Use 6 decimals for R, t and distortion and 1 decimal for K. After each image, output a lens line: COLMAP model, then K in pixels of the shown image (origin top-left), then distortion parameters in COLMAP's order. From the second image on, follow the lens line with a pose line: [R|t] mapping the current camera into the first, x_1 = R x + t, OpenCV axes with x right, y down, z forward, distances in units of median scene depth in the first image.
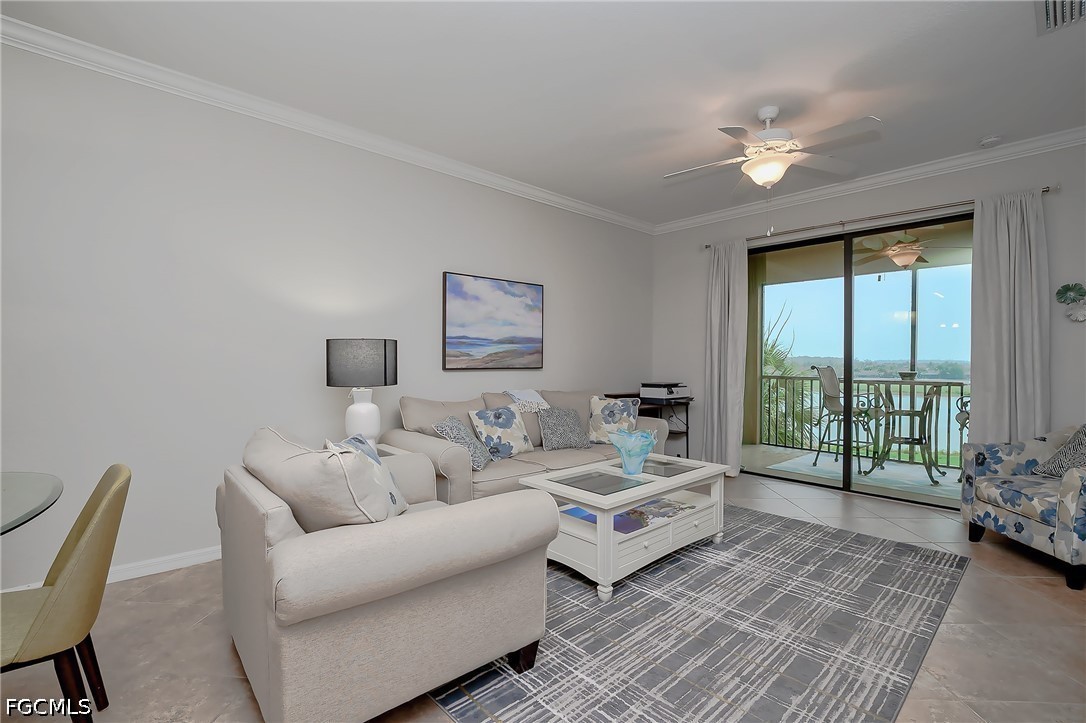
lens RADIAL K [[470.0, 0, 547.5], [0, 470.0, 365.1], [0, 0, 1]] dist [-0.021434, 0.007537]
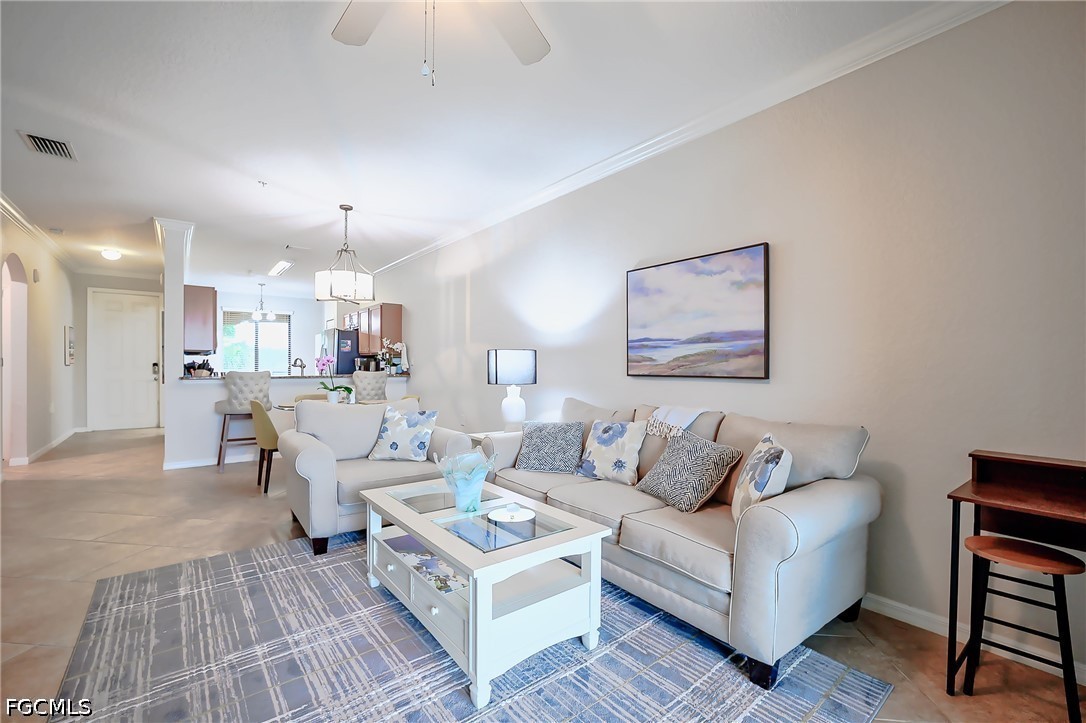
lens RADIAL K [[470.0, 0, 547.5], [0, 470.0, 365.1], [0, 0, 1]] dist [-0.021434, 0.007537]
pose [[-0.057819, -0.003809, -0.998320, 0.933252], [-0.017251, 0.999847, -0.002815, -0.007614], [0.998178, 0.017060, -0.057876, 1.152775]]
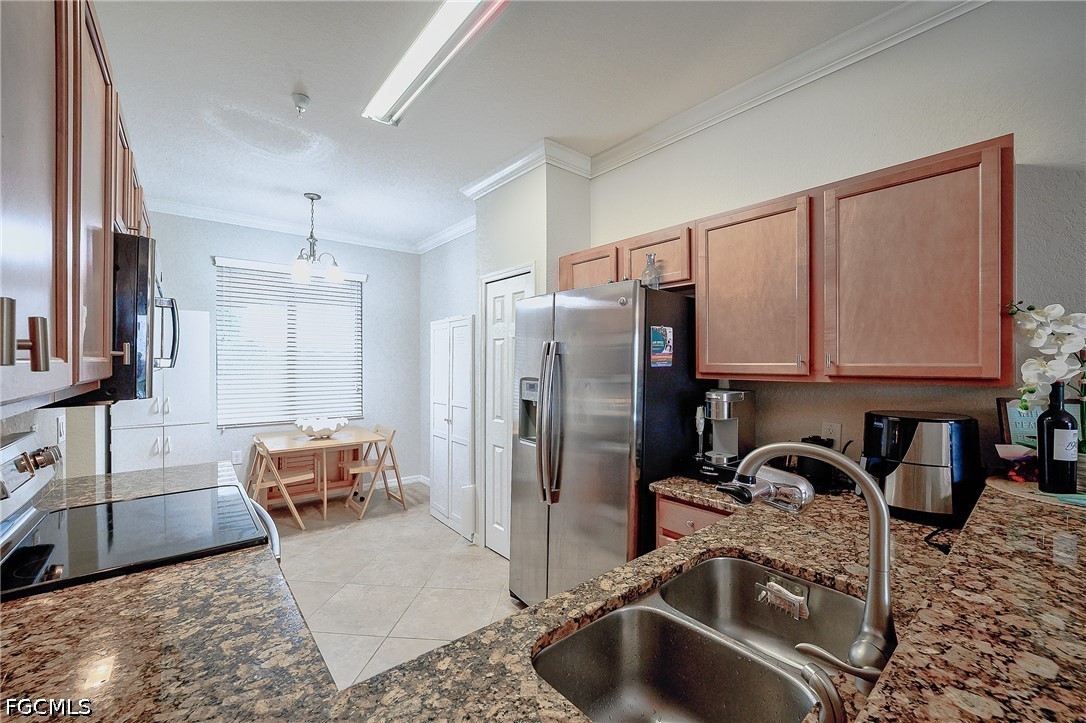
lens RADIAL K [[442.6, 0, 545.1], [0, 442.6, 363.3], [0, 0, 1]] dist [-0.034745, 0.012582]
pose [[-0.037651, -0.002747, -0.999287, -0.866185], [-0.012051, 0.999925, -0.002295, -0.070997], [0.999218, 0.011956, -0.037681, -0.232496]]
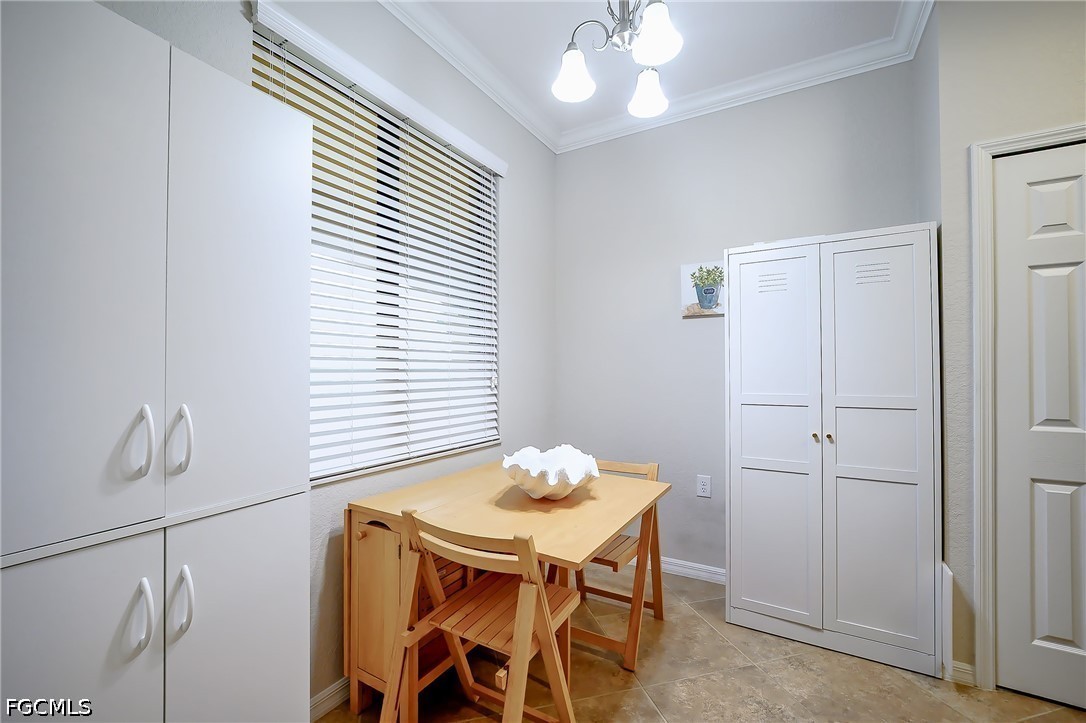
lens RADIAL K [[438.9, 0, 556.5], [0, 438.9, 370.0], [0, 0, 1]] dist [-0.014777, 0.000716]
pose [[0.312323, -0.016882, -0.949826, -1.769534], [-0.009281, 0.999740, -0.020821, 0.025367], [0.949930, 0.015319, 0.312086, -1.286688]]
